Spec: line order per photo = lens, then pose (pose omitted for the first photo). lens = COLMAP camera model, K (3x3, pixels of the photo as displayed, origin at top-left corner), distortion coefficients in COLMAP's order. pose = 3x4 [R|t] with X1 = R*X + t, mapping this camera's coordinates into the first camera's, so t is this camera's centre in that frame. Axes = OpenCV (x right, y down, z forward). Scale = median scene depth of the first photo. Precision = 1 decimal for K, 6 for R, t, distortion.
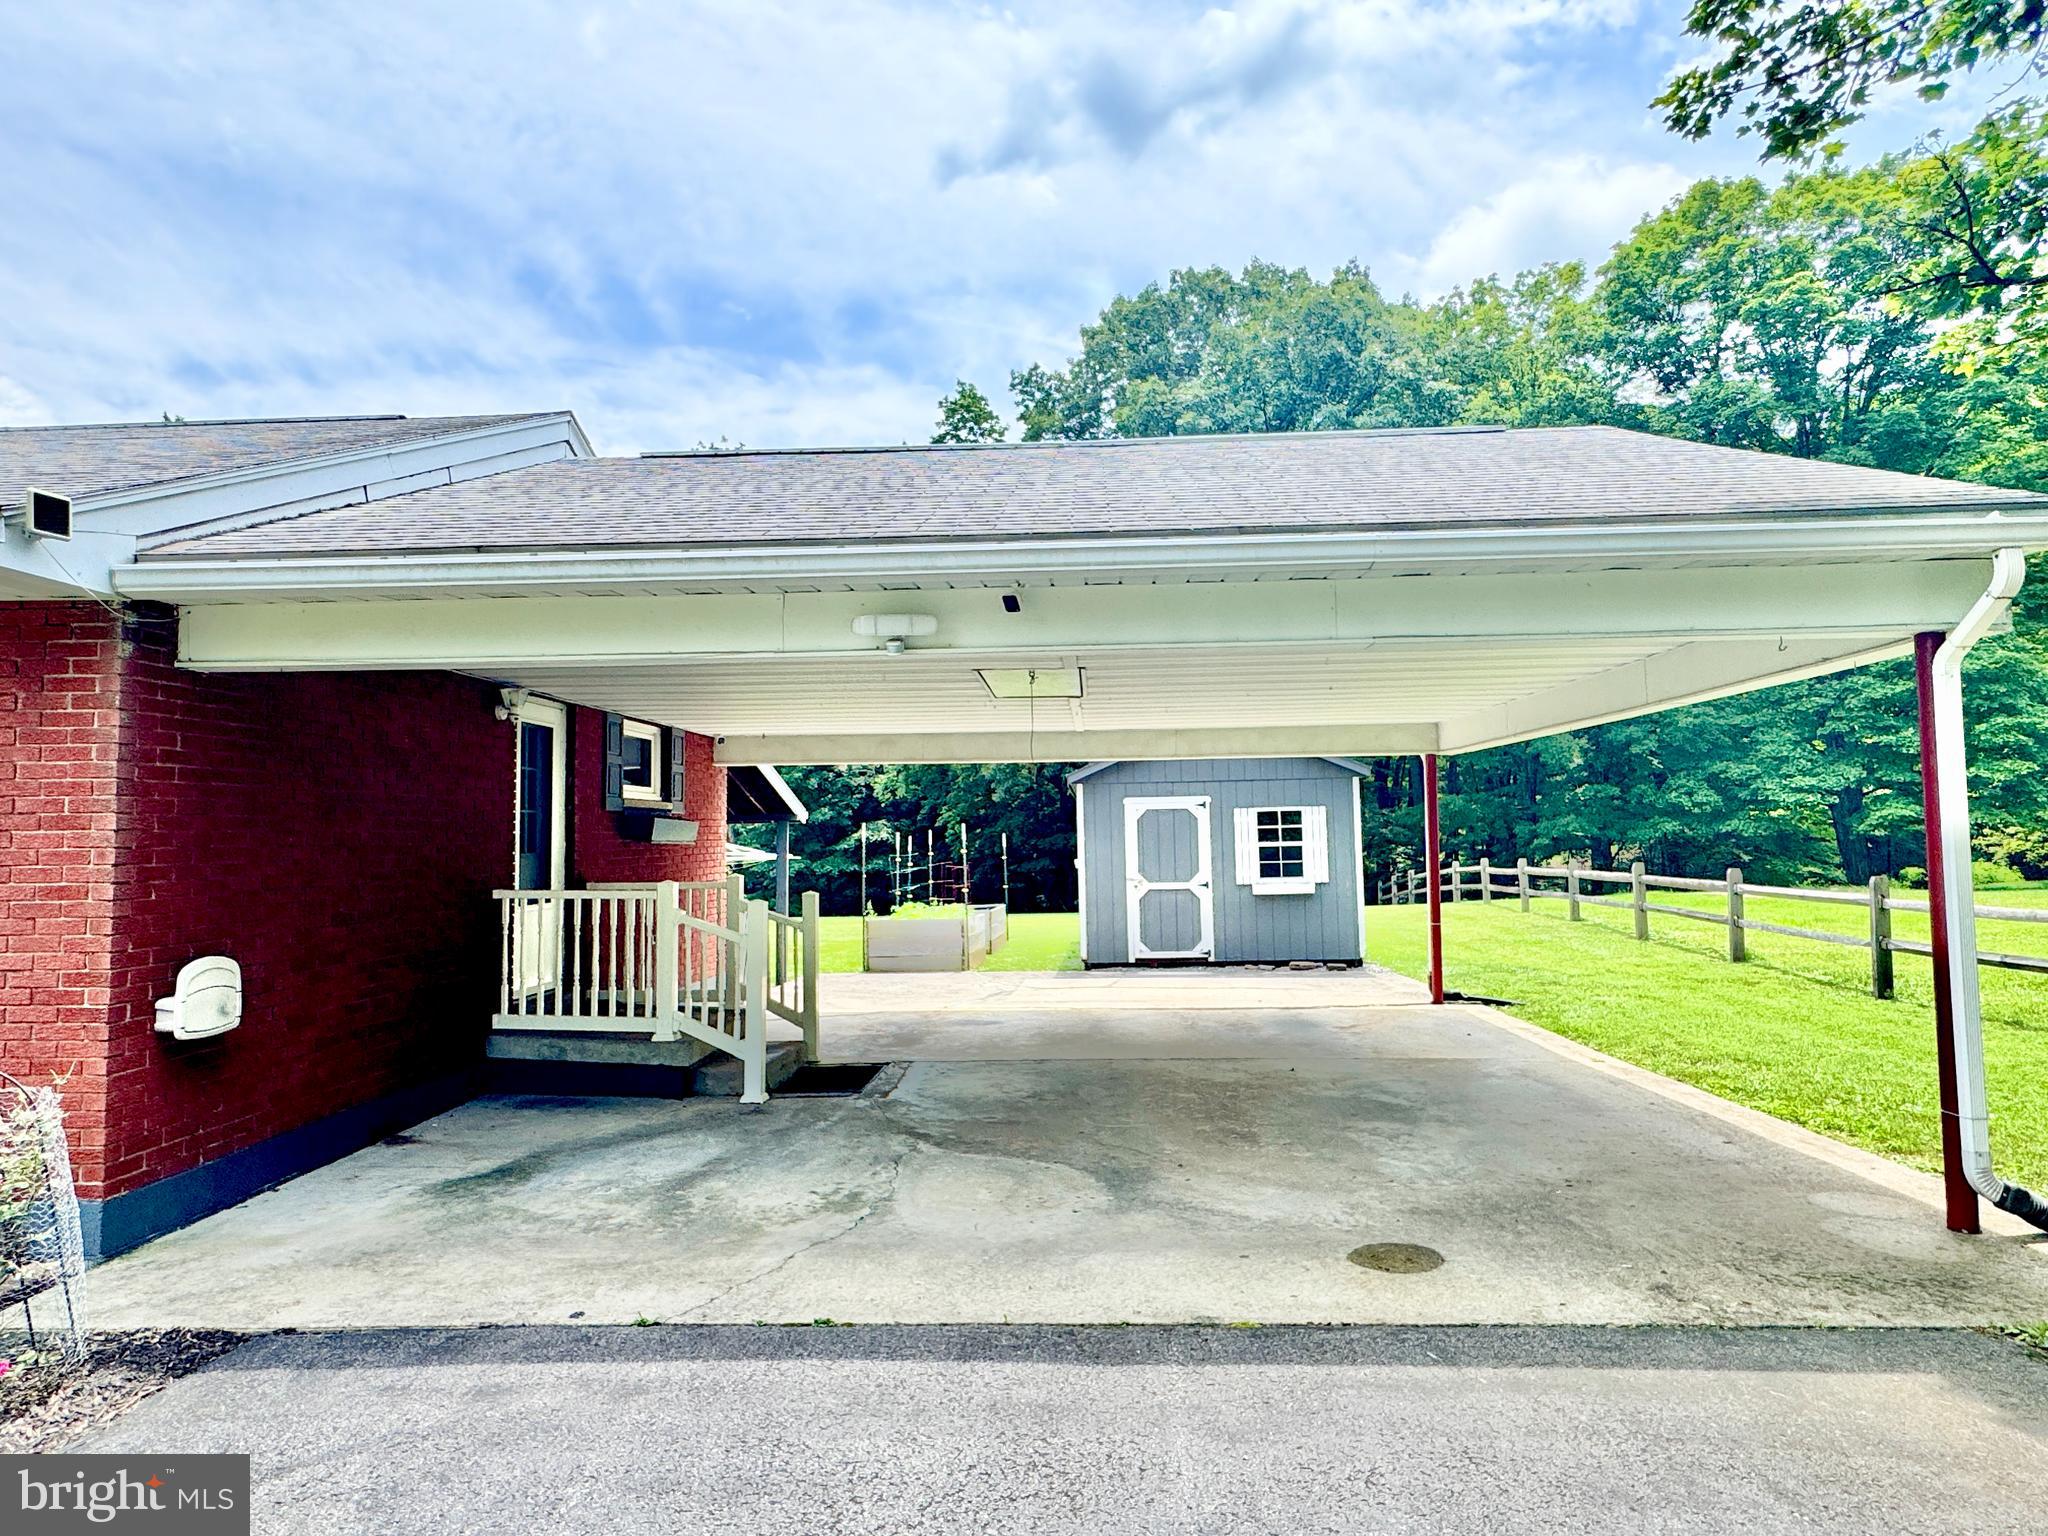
lens RADIAL K [[1207.5, 0, 1018.1], [0, 1207.5, 766.9], [0, 0, 1]] dist [-0.016755, 0.011056]
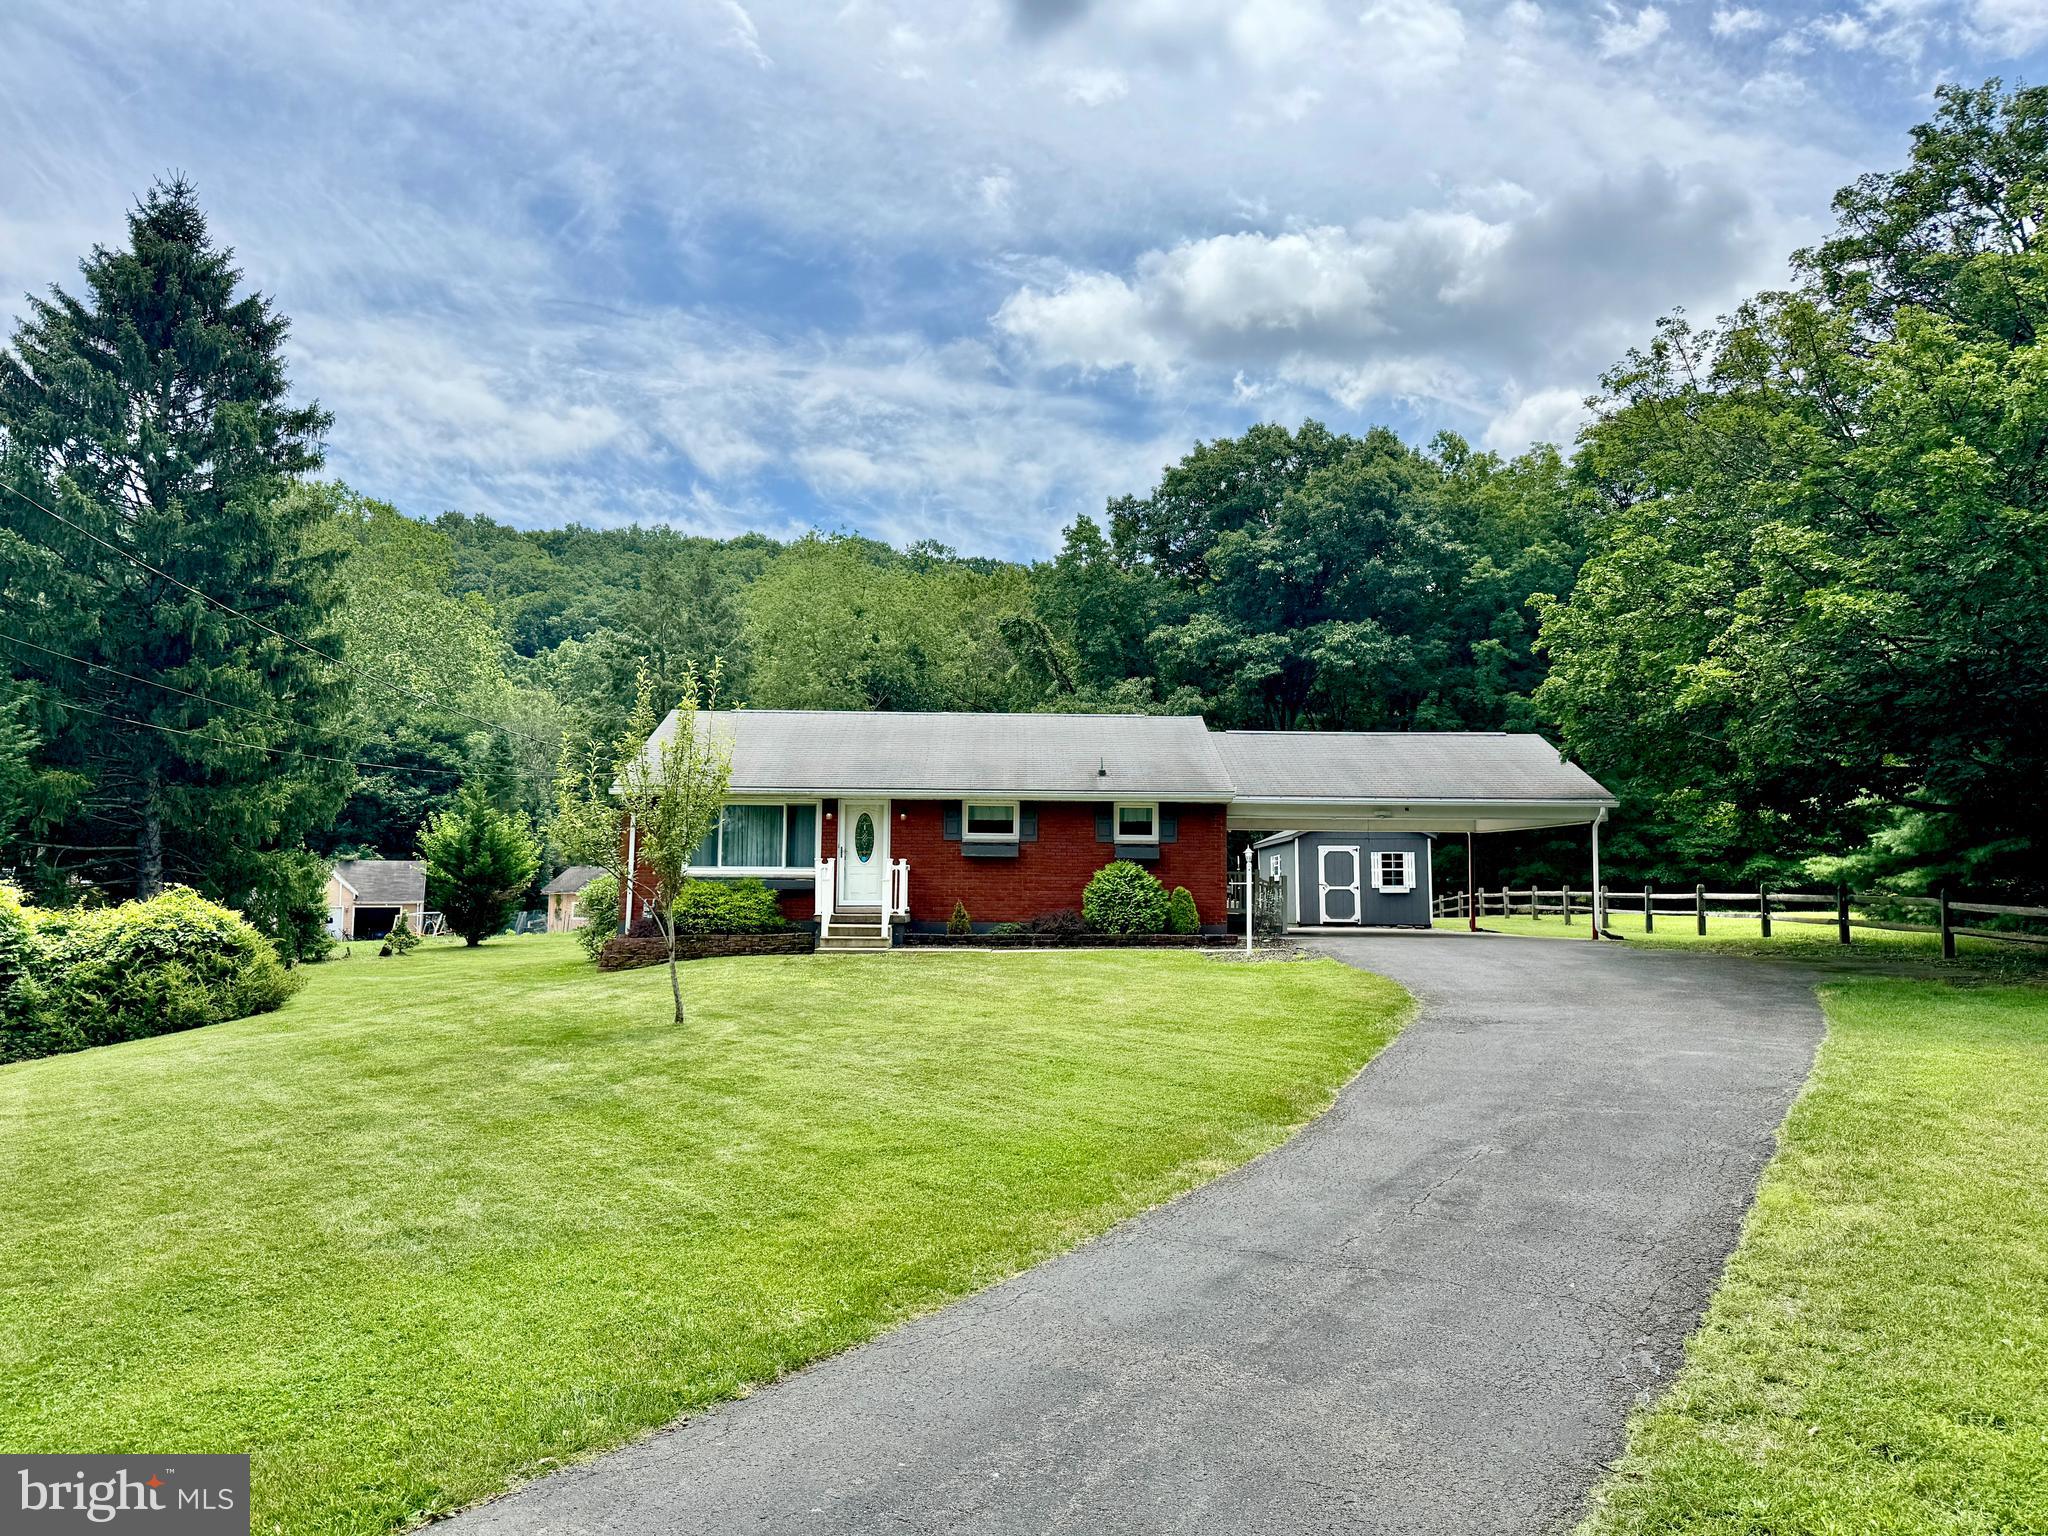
lens RADIAL K [[1434.3, 0, 1017.0], [0, 1434.3, 762.0], [0, 0, 1]] dist [0.051044, -0.053096]
pose [[0.997199, 0.027545, 0.069538, -0.611990], [-0.025717, 0.999303, -0.027048, -0.038670], [-0.070235, 0.025184, 0.997213, -1.455792]]
